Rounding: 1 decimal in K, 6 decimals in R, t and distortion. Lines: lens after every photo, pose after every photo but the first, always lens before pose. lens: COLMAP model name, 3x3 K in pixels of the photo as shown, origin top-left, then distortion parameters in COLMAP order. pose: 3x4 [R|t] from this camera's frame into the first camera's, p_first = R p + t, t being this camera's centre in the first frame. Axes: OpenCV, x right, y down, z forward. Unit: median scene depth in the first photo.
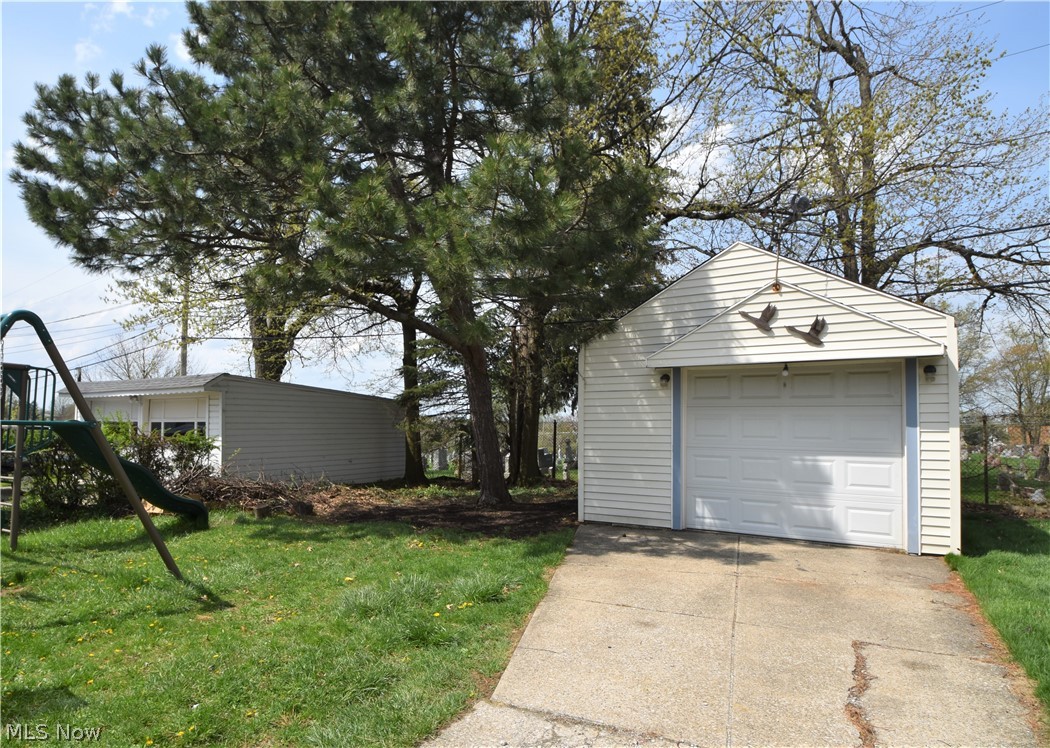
lens RADIAL K [[602.6, 0, 523.3], [0, 602.6, 399.6], [0, 0, 1]] dist [-0.015505, -0.000249]
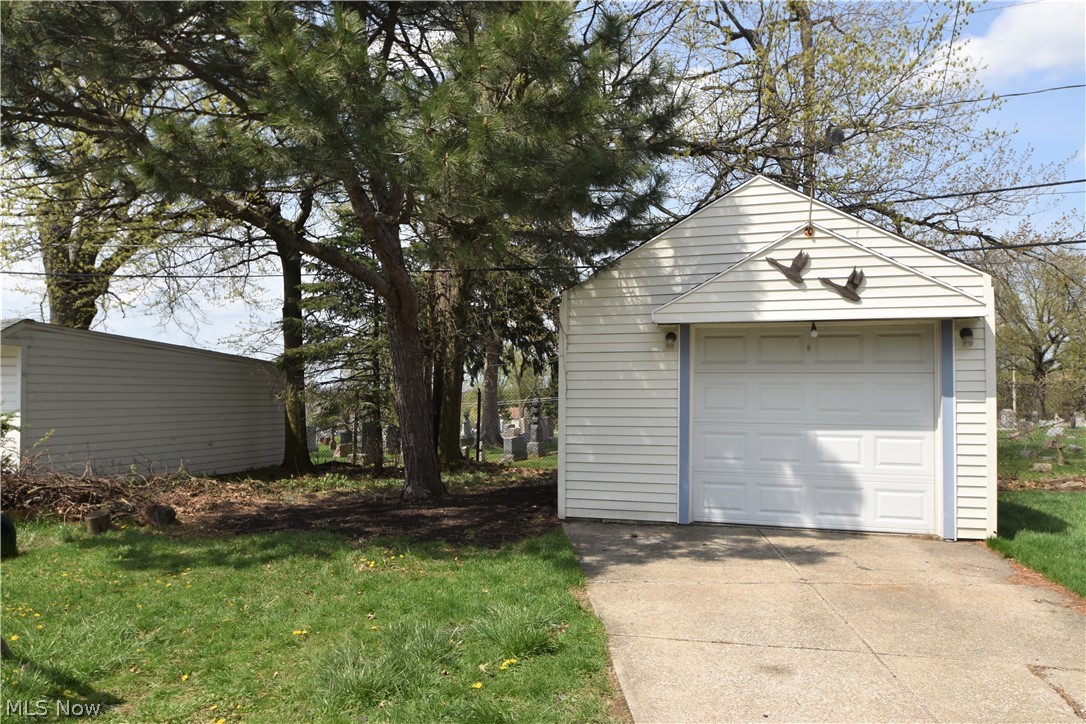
lens RADIAL K [[674.3, 0, 543.0], [0, 674.3, 362.0], [0, 0, 1]] dist [-0.031252, 0.001811]
pose [[0.968157, 0.011301, 0.250088, -0.170899], [-0.009635, 0.999922, -0.007886, 0.007185], [-0.250158, 0.005225, 0.968191, 0.180709]]
